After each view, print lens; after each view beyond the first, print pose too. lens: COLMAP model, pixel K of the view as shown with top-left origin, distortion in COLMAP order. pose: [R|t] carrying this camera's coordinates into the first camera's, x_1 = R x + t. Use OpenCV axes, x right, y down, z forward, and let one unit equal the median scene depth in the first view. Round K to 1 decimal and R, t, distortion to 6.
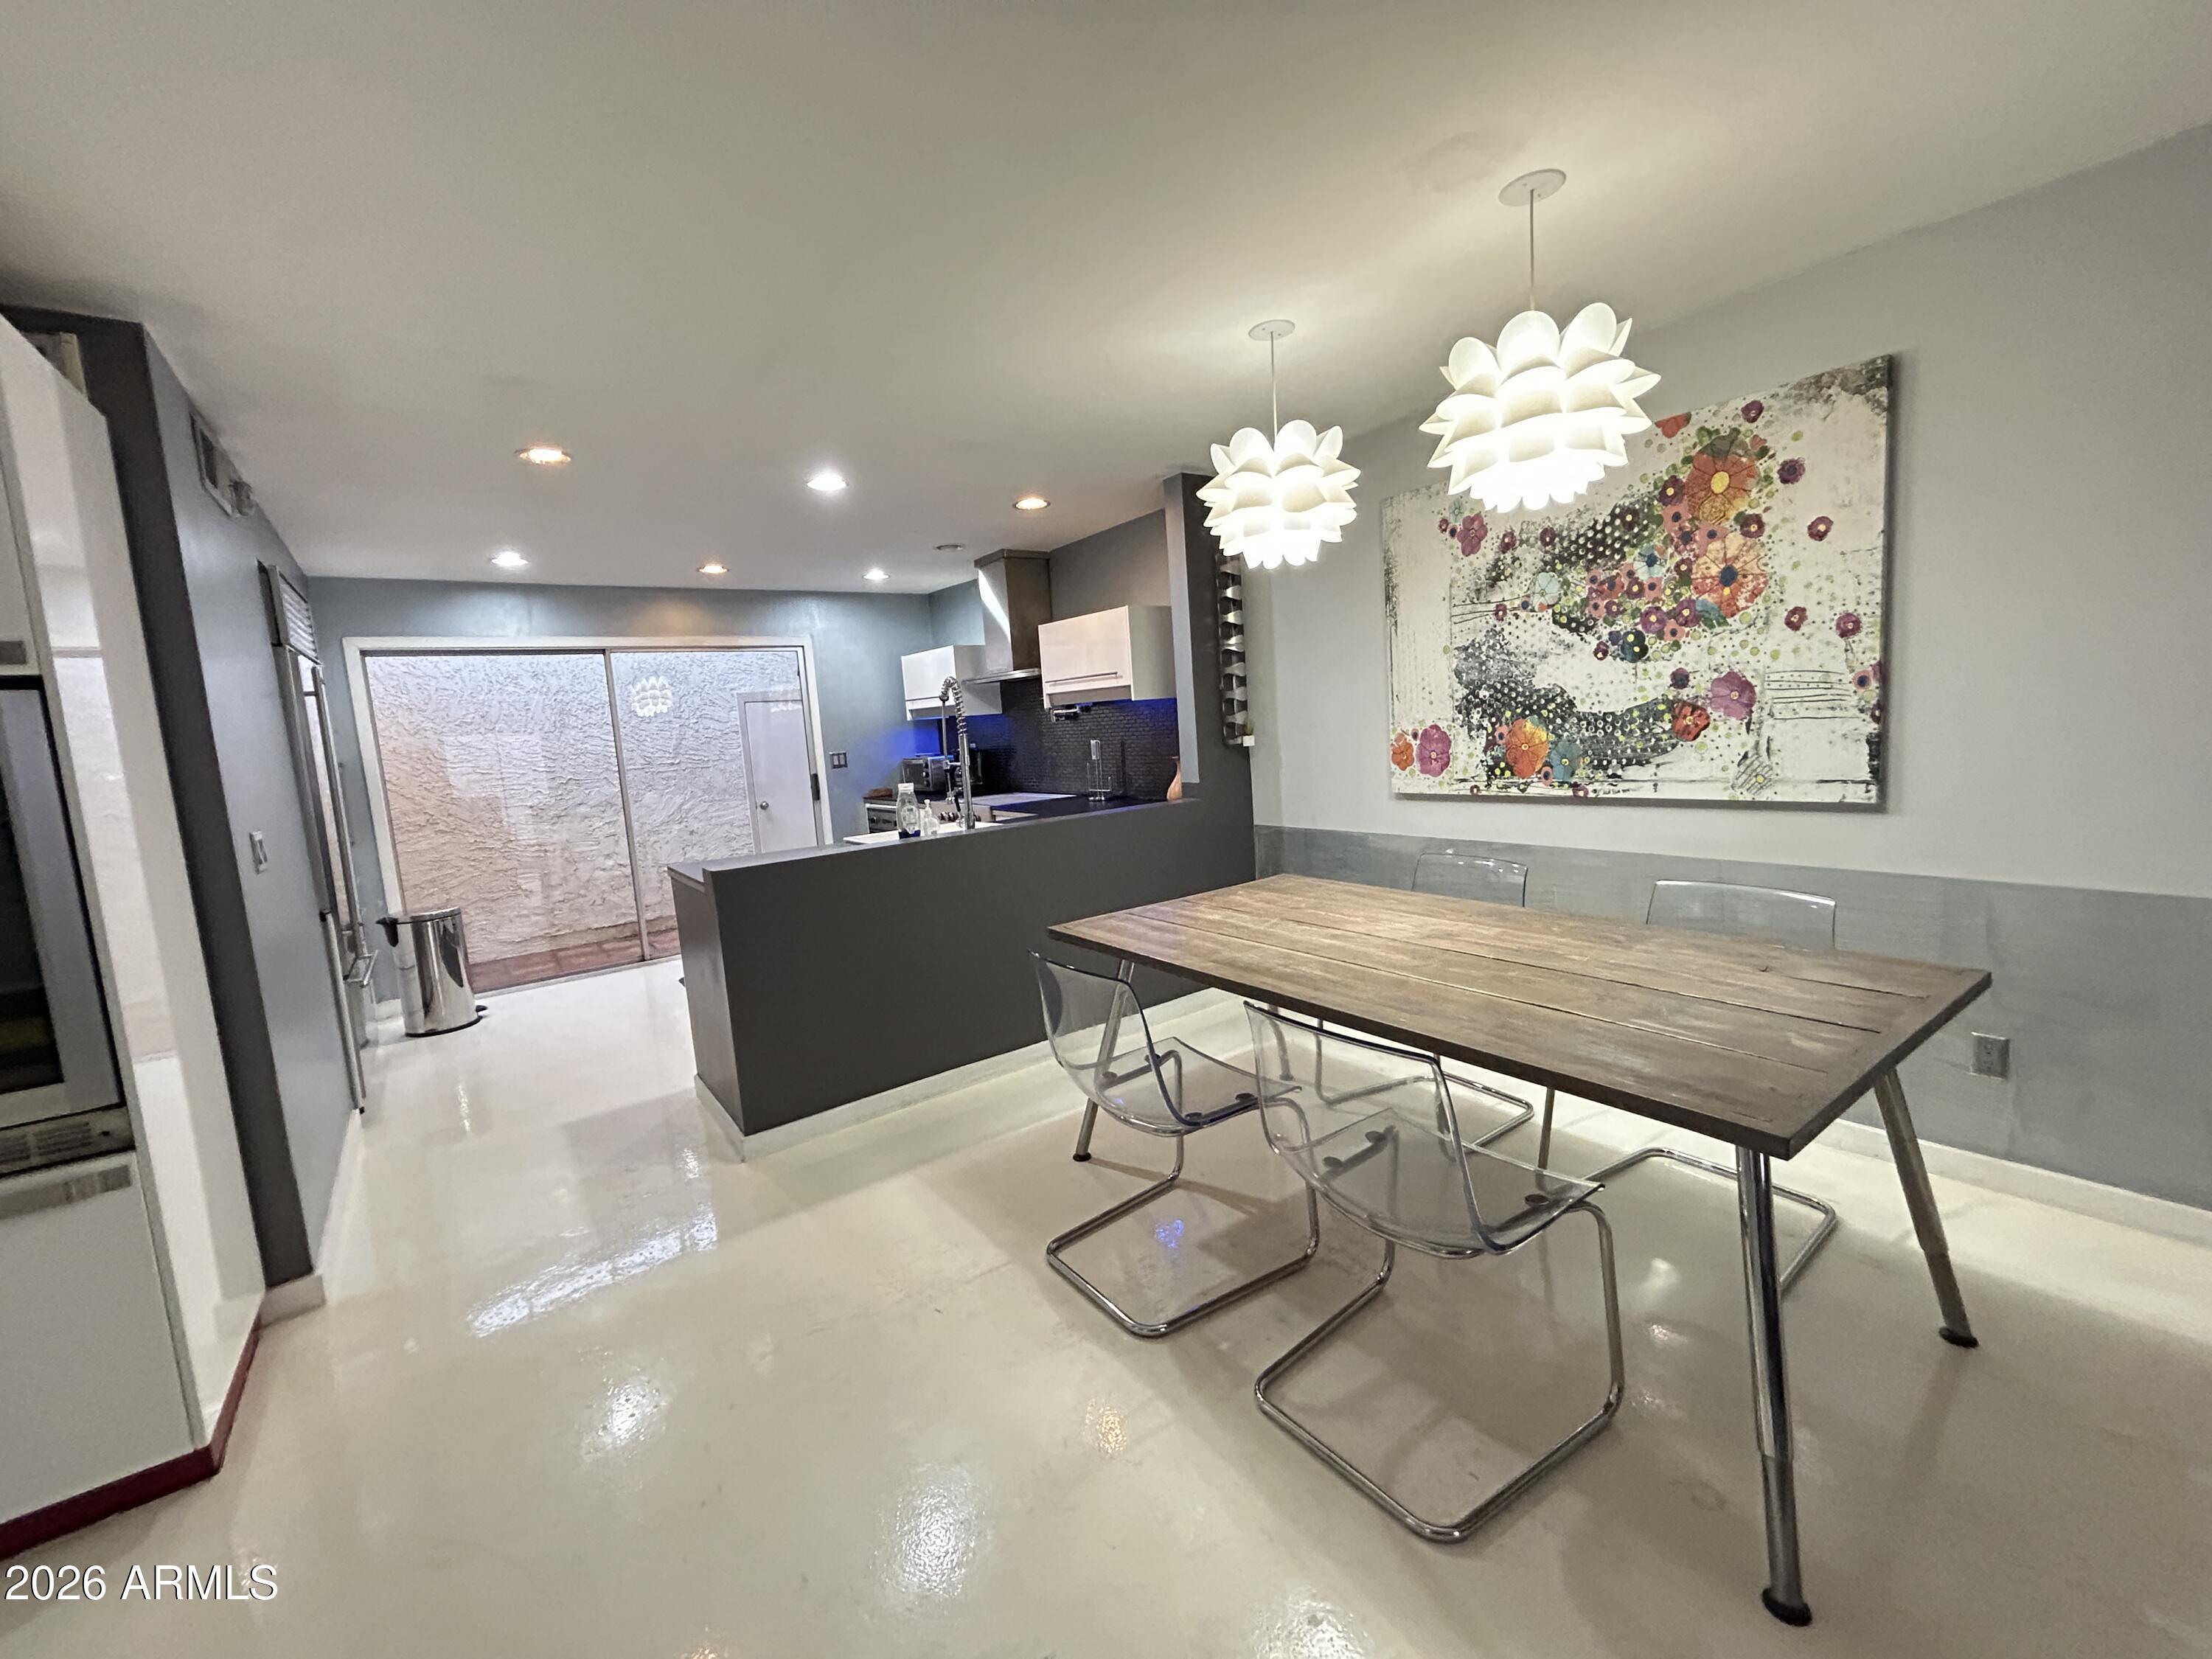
lens RADIAL K [[909.0, 0, 1110.7], [0, 909.0, 826.4], [0, 0, 1]] dist [0.000582, 0.000232]
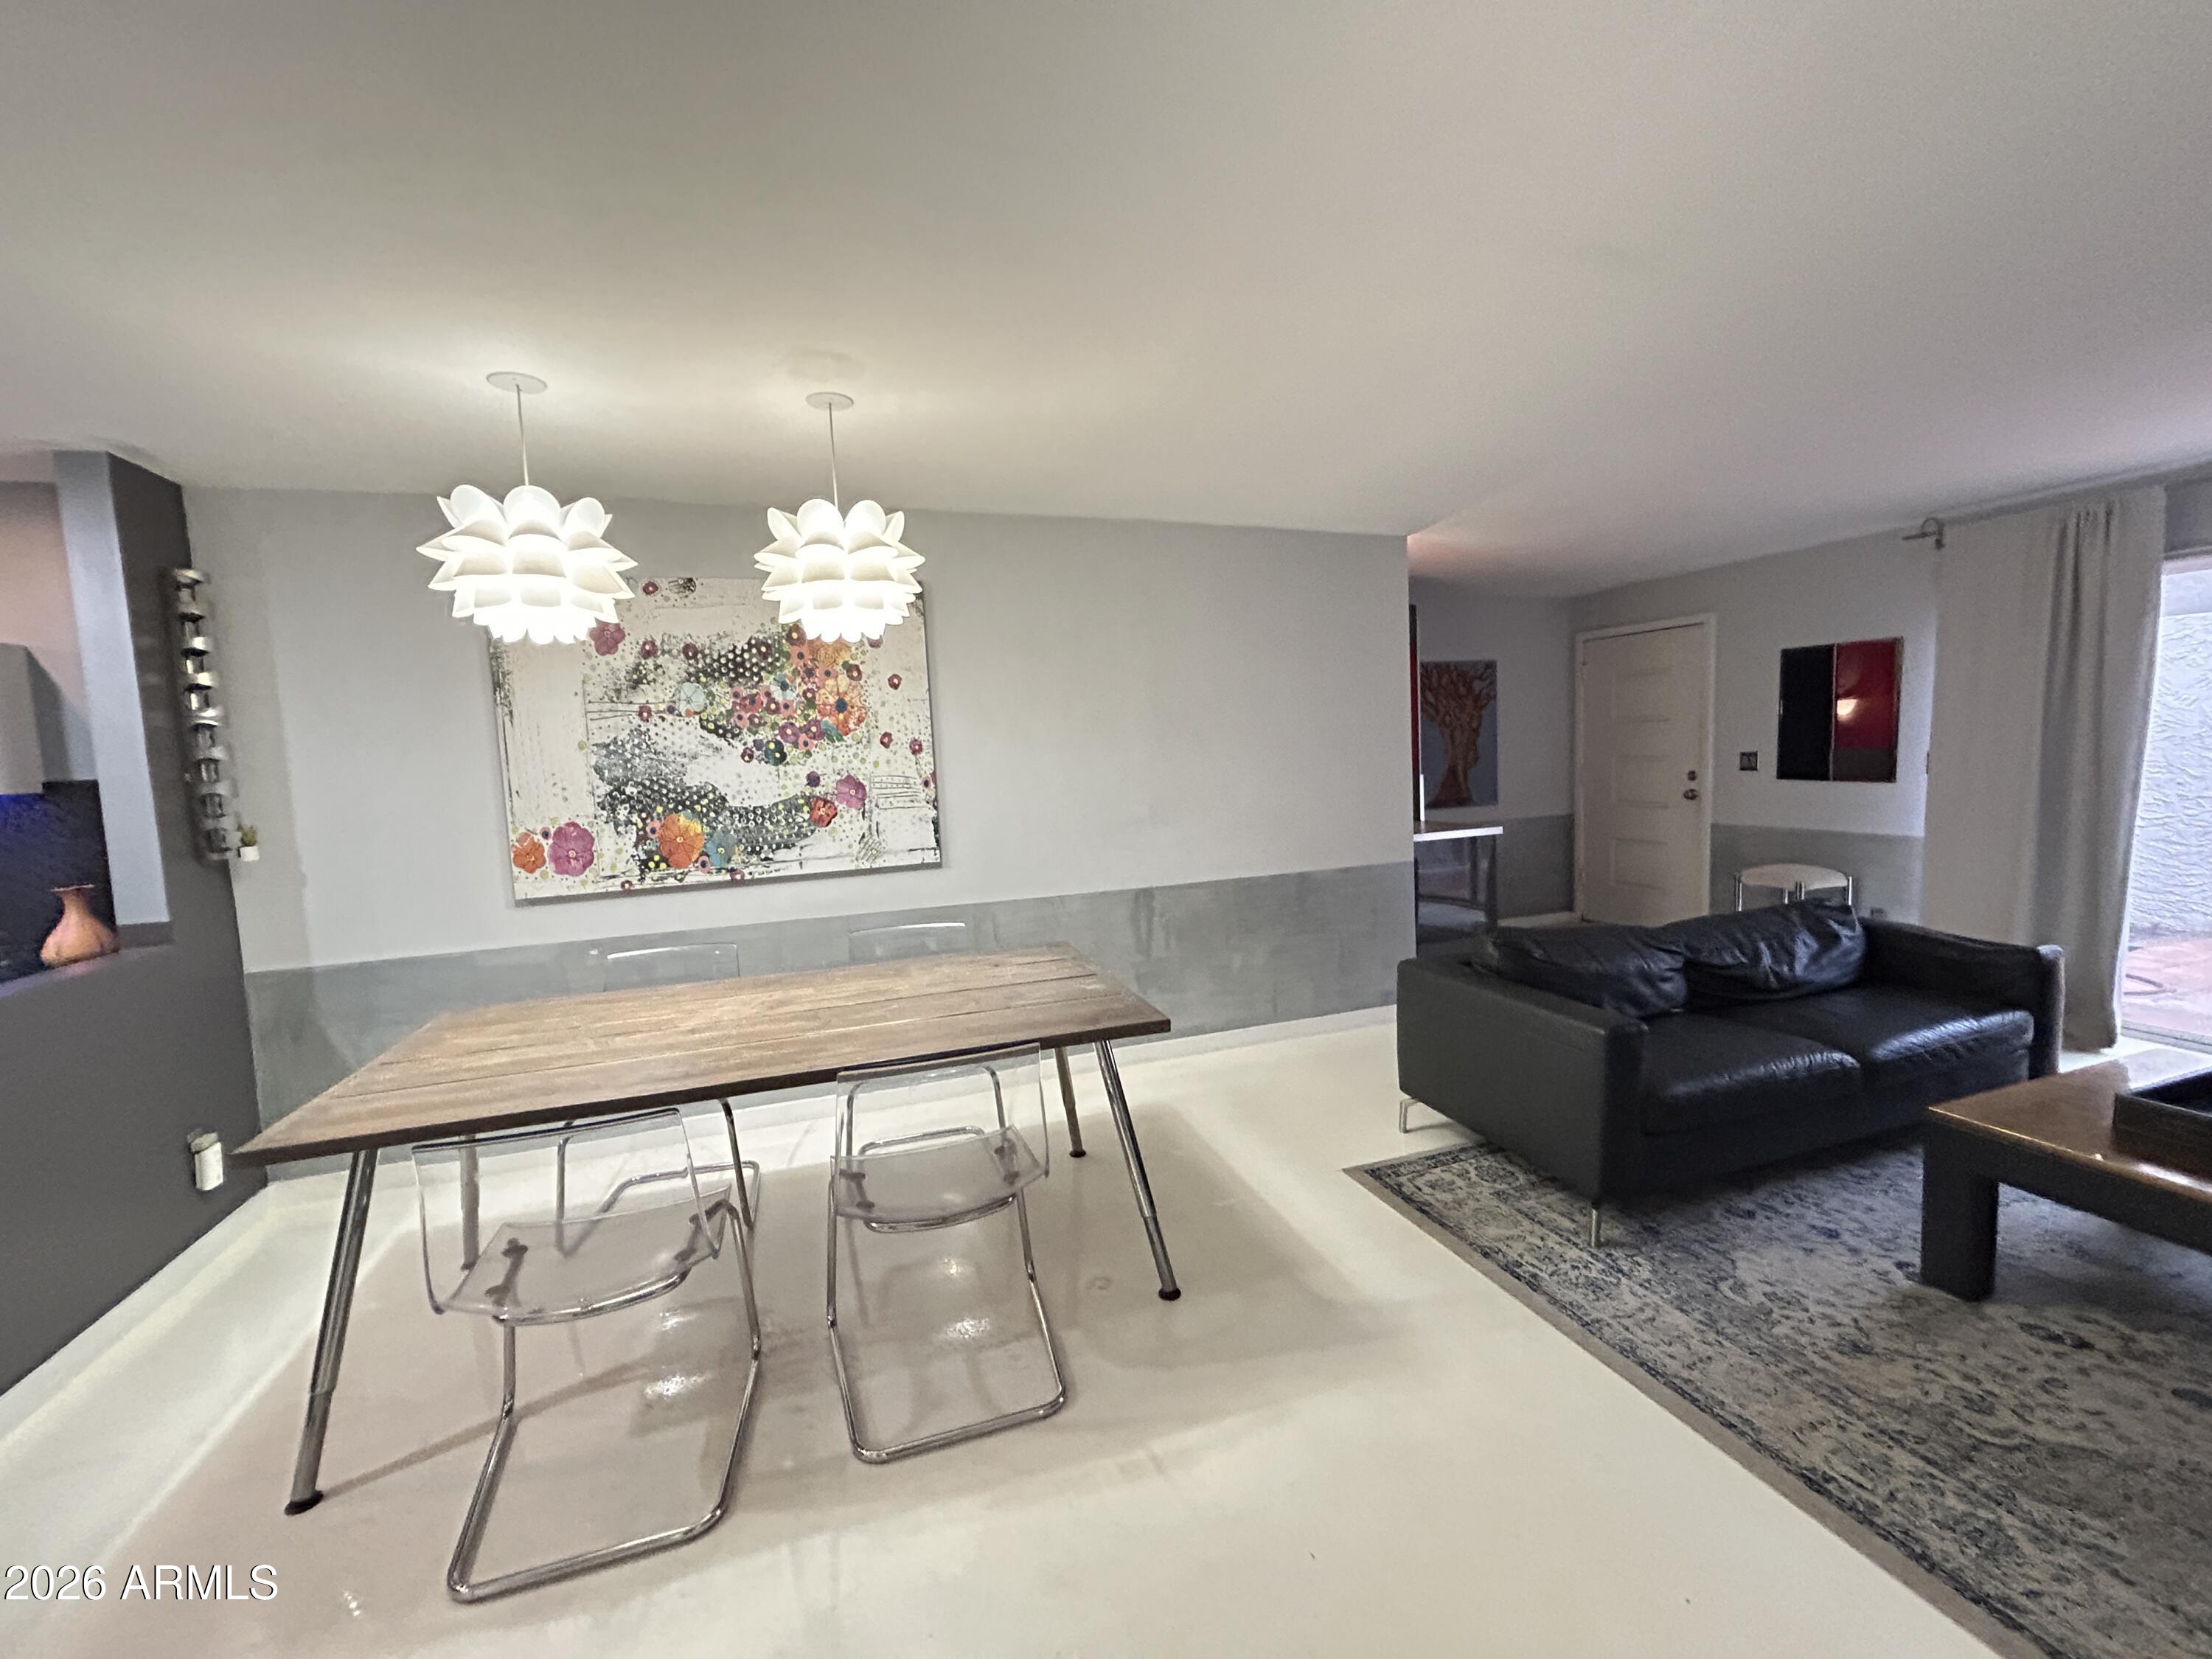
lens RADIAL K [[909.0, 0, 1112.5], [0, 909.0, 823.8], [0, 0, 1]] dist [0.000582, 0.000232]
pose [[0.301233, -0.022274, 0.953290, -0.453004], [0.138187, 0.990193, -0.020530, -0.014257], [-0.943485, 0.137916, 0.301357, 0.209525]]
